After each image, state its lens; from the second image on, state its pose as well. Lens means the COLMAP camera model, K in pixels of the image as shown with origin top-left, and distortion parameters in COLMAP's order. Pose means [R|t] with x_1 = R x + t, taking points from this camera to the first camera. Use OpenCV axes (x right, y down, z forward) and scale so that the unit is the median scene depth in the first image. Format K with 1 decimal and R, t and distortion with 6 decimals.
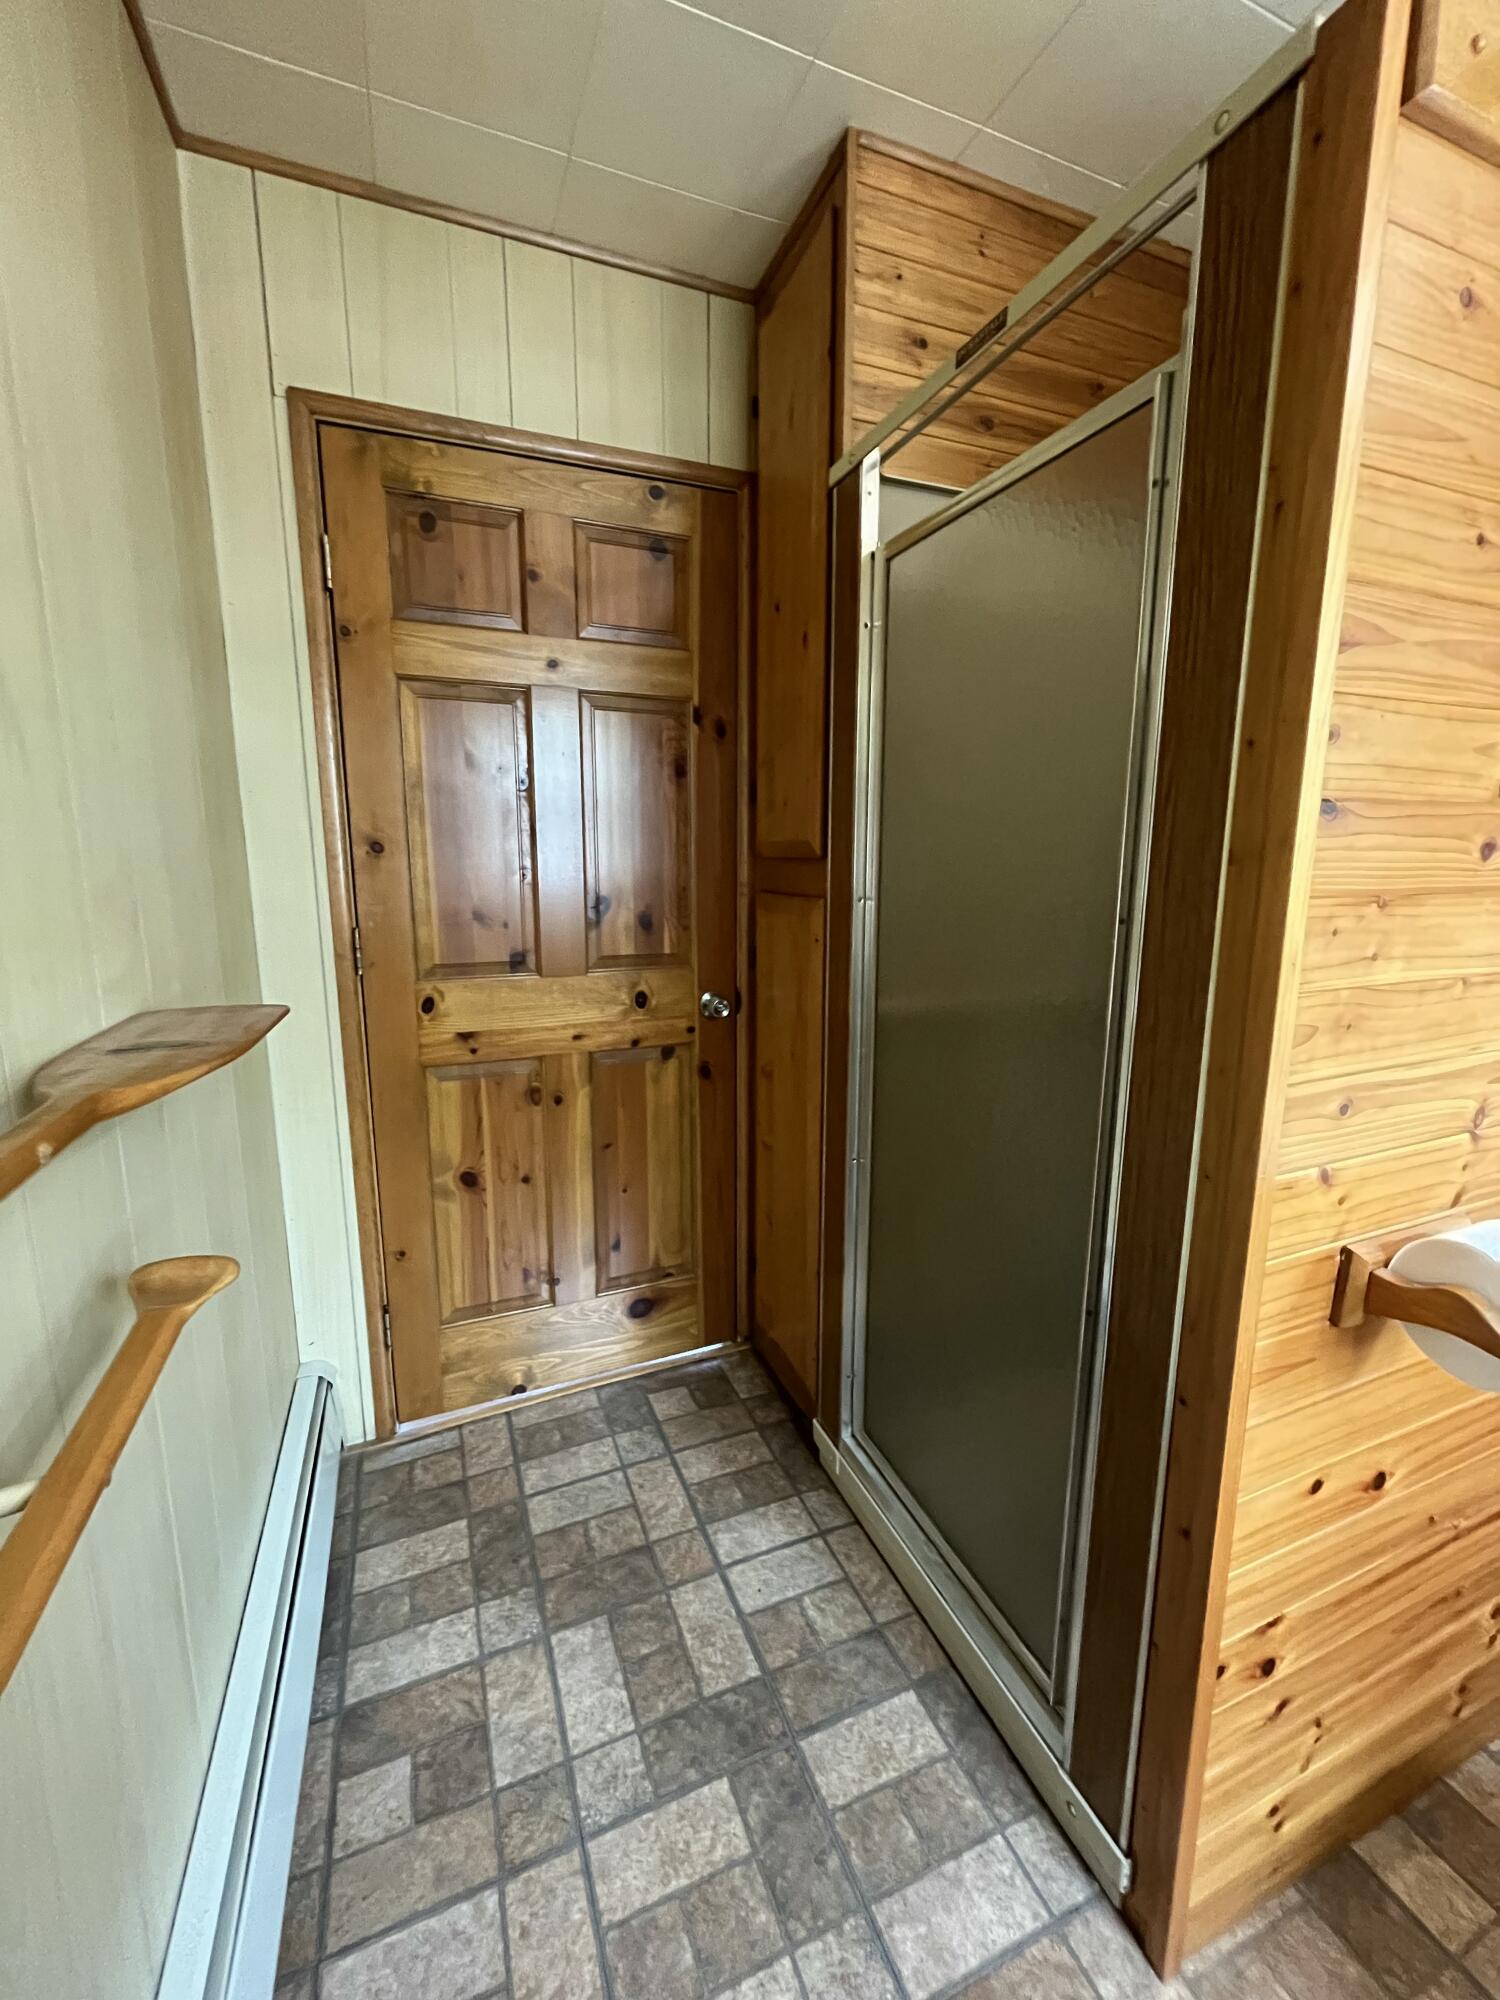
lens RADIAL K [[805.1, 0, 753.0], [0, 805.1, 995.2], [0, 0, 1]] dist [-0.009100, 0.000232]
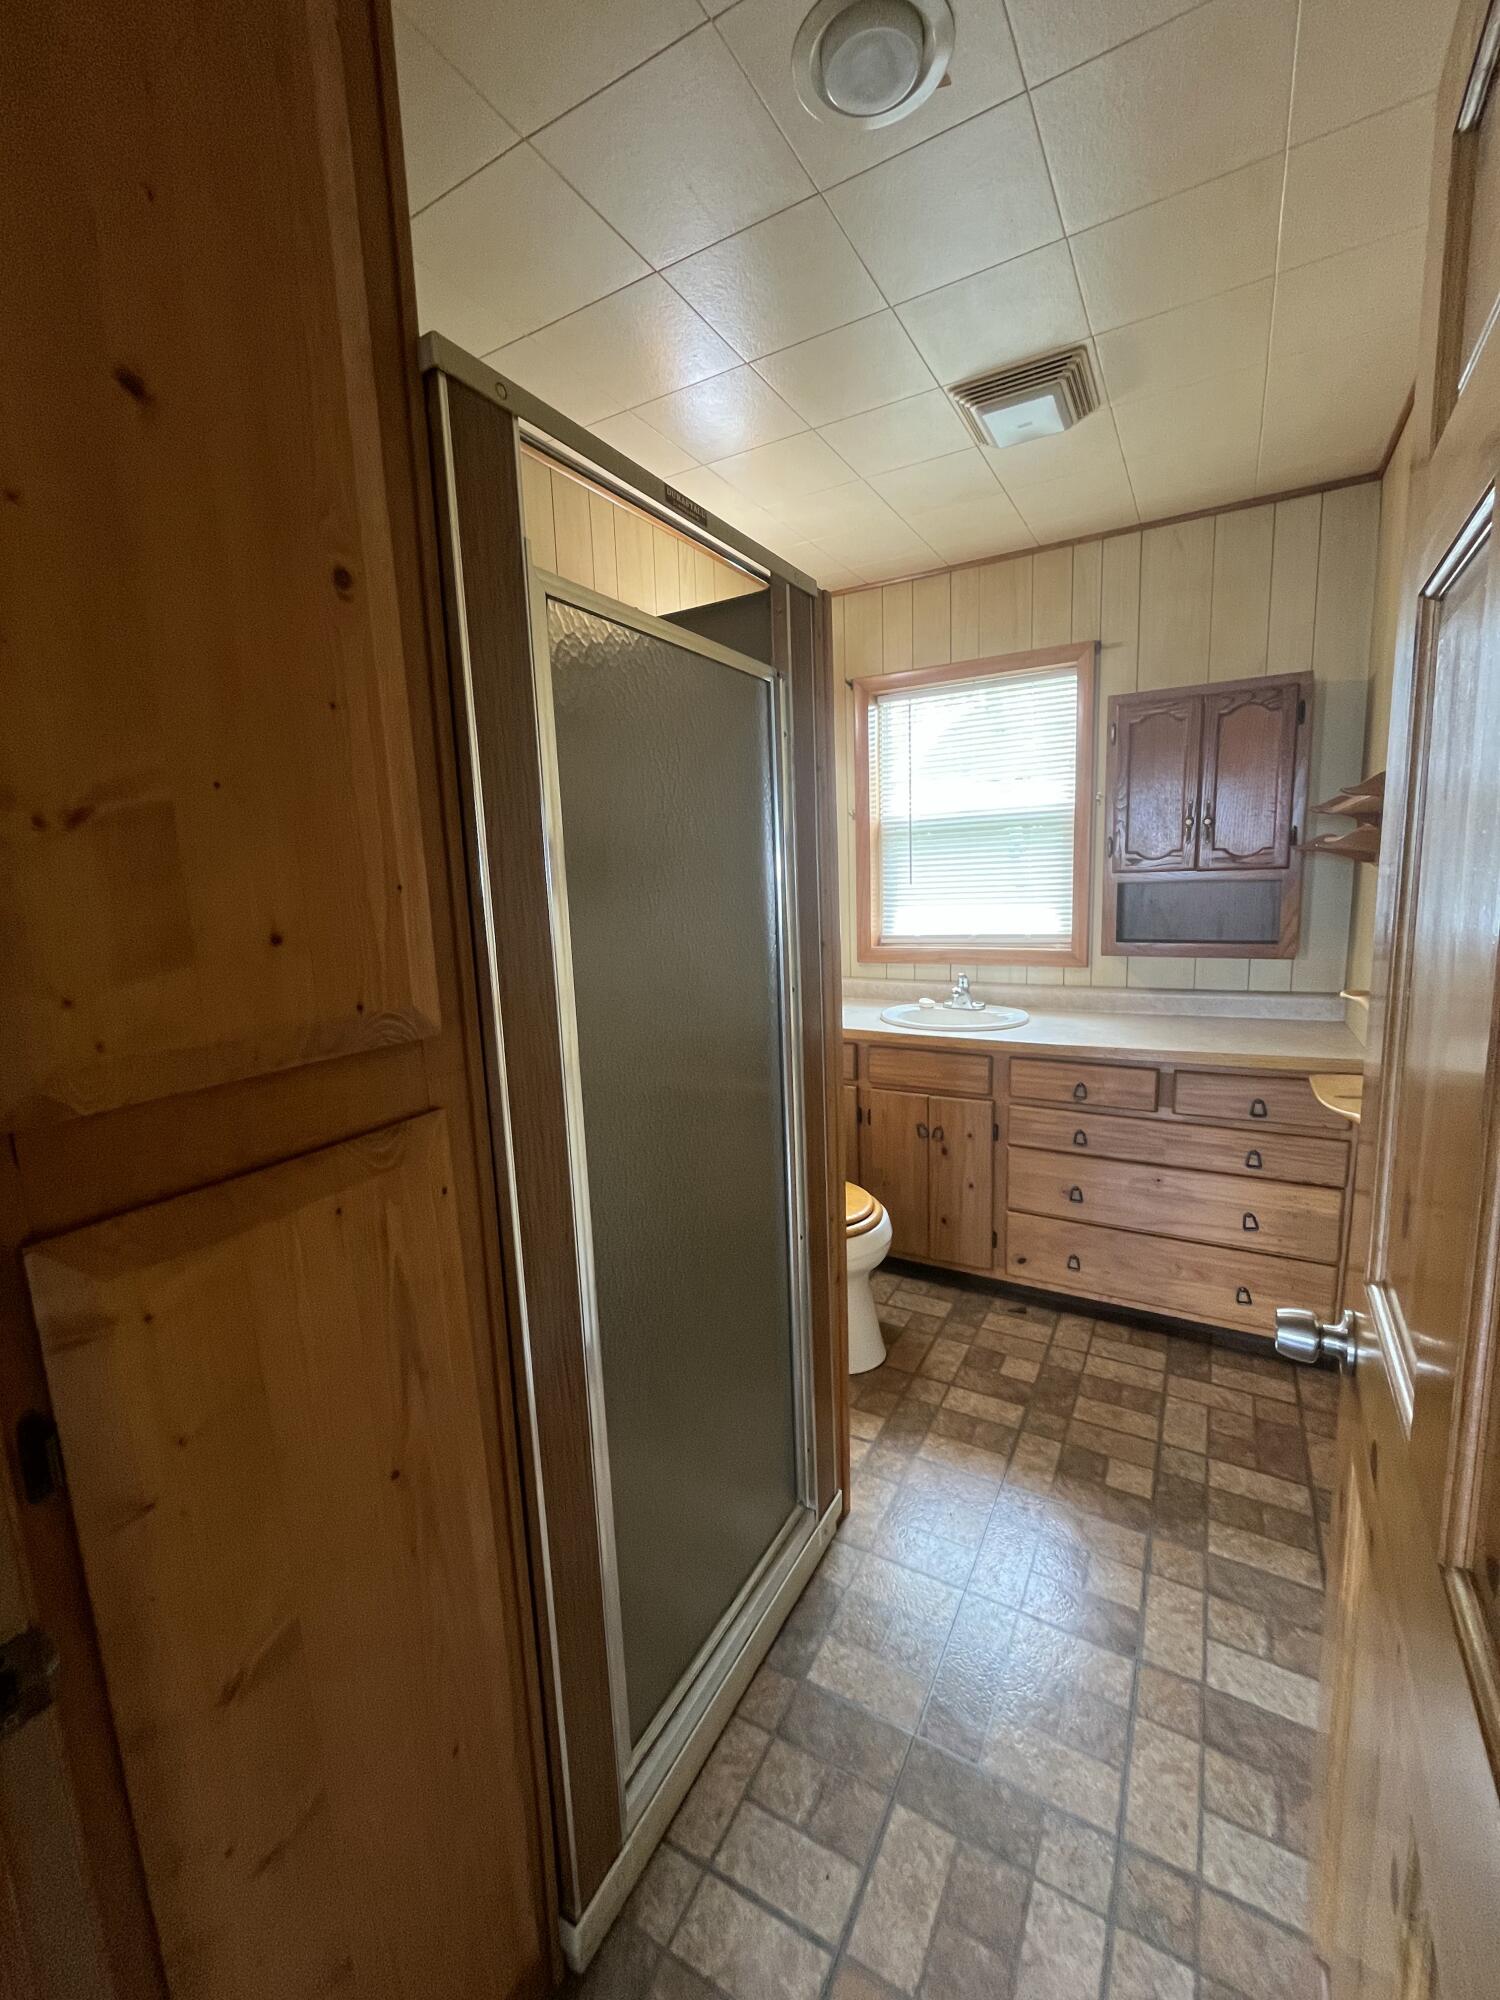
lens RADIAL K [[805.1, 0, 751.2], [0, 805.1, 998.0], [0, 0, 1]] dist [-0.009100, 0.000232]
pose [[-0.618010, -0.099284, 0.779876, -0.498957], [0.169670, 0.951772, 0.255623, -0.332661], [-0.767643, 0.290299, -0.571359, 1.299286]]
